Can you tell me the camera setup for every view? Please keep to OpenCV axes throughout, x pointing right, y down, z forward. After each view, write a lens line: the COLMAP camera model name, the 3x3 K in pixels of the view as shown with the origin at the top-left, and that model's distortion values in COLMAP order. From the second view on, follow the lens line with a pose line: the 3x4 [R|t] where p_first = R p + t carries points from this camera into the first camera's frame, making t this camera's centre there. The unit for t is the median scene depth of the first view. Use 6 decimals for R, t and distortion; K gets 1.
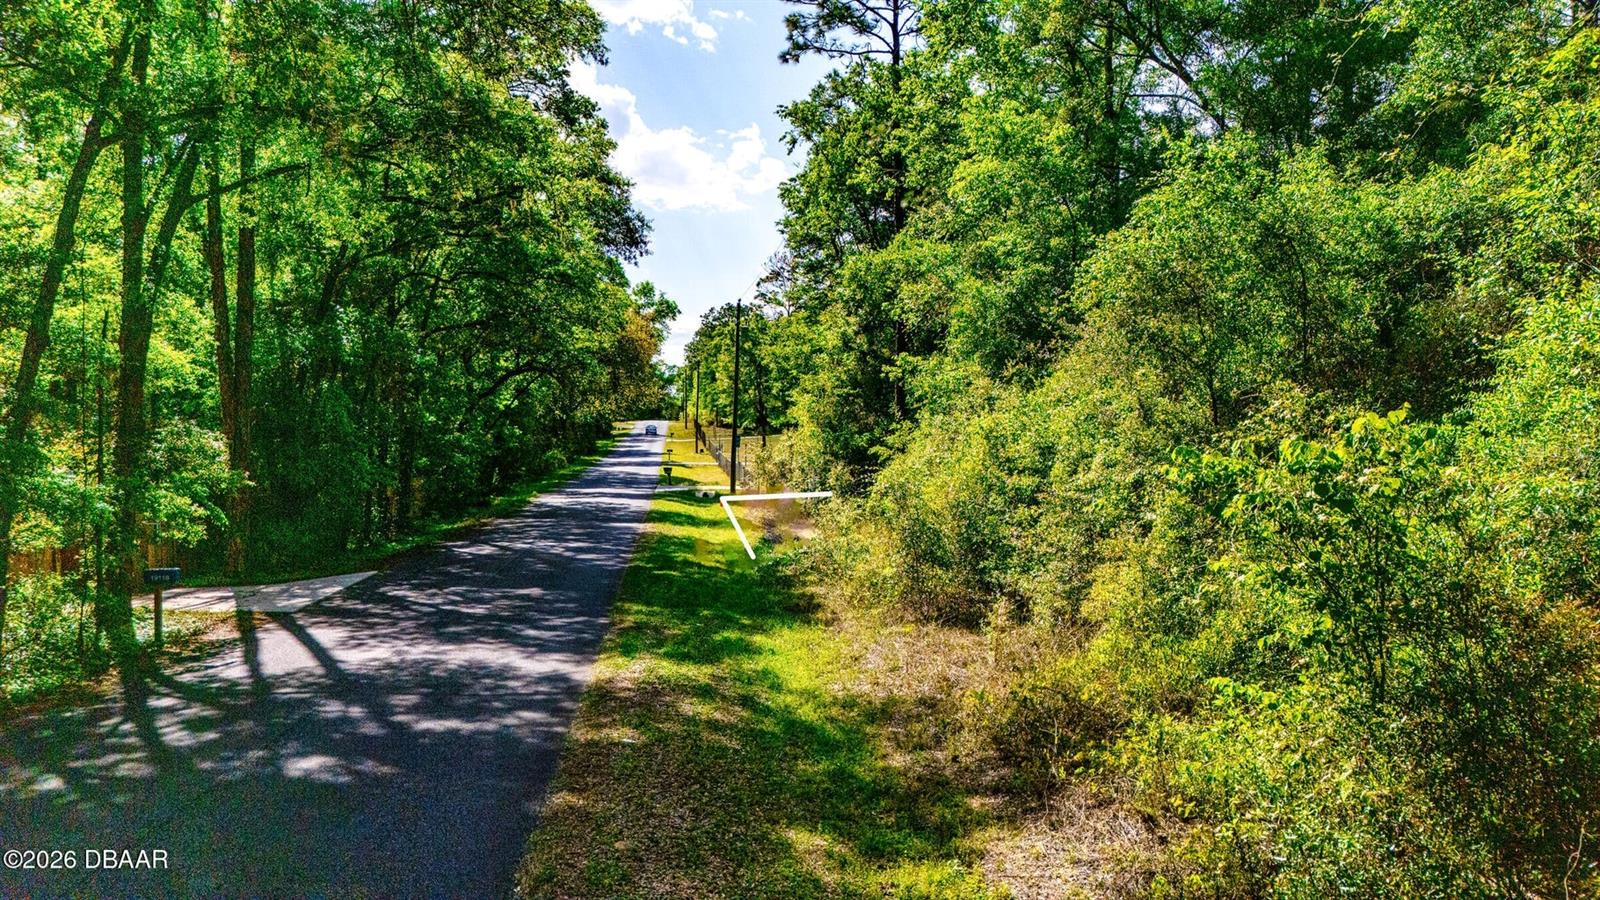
lens RADIAL K [[1184.7, 0, 800.2], [0, 1184.7, 451.9], [0, 0, 1]] dist [0.060253, -0.056752]
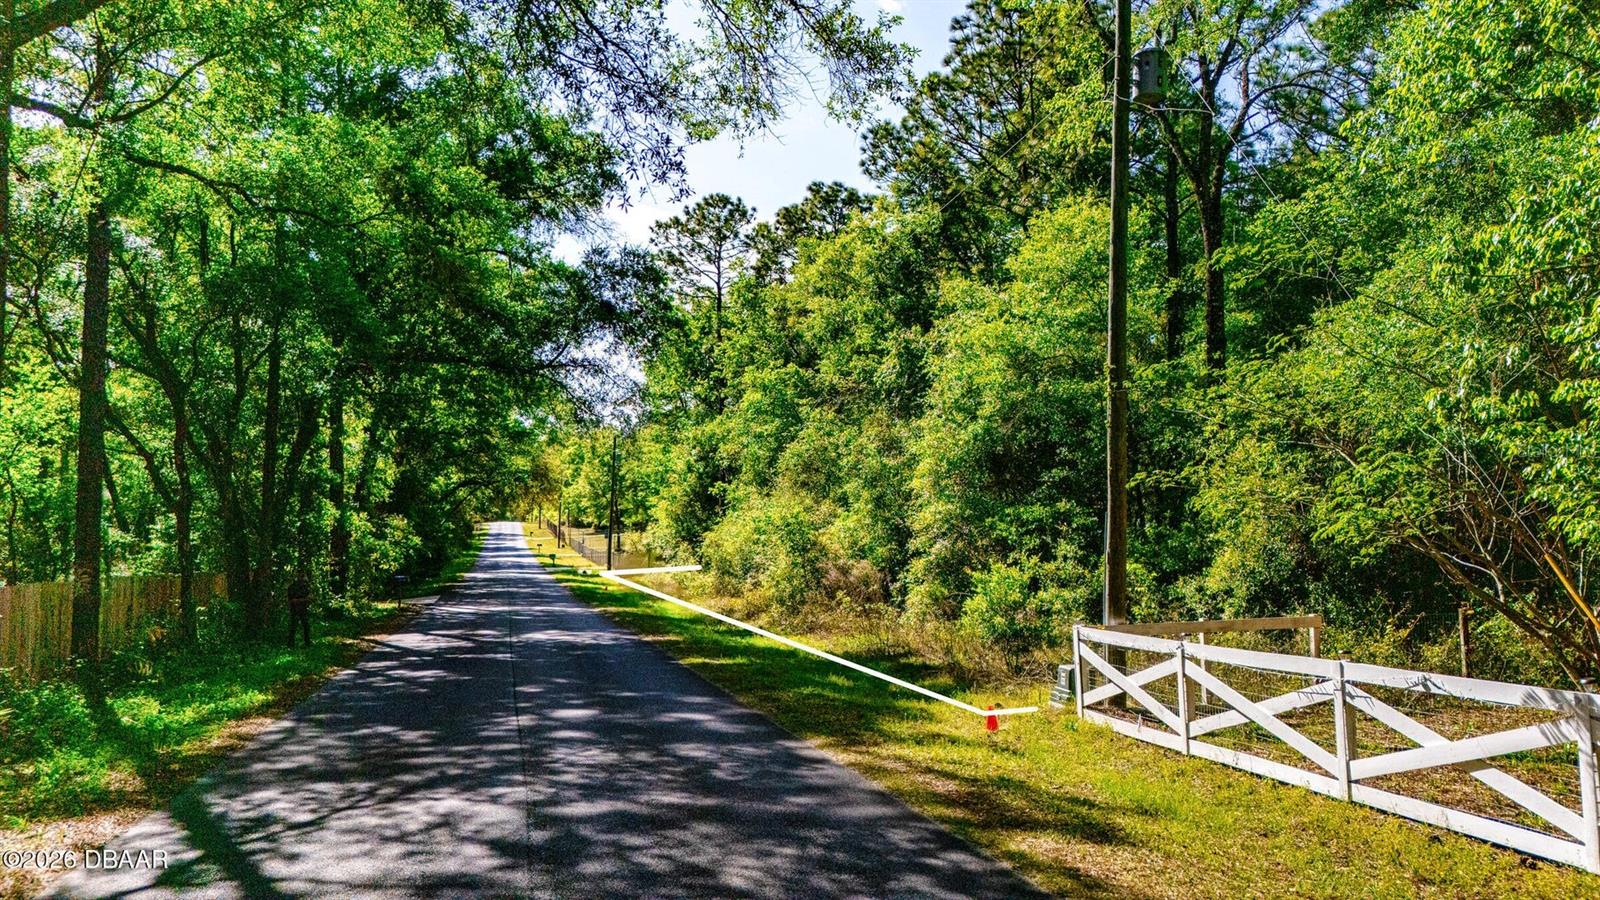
lens RADIAL K [[1184.7, 0, 800.2], [0, 1184.7, 450.8], [0, 0, 1]] dist [0.060253, -0.056752]
pose [[0.990813, 0.006944, 0.135059, -0.028625], [0.004863, 0.996205, -0.086898, 0.023571], [-0.135150, 0.086757, 0.987020, -0.583337]]
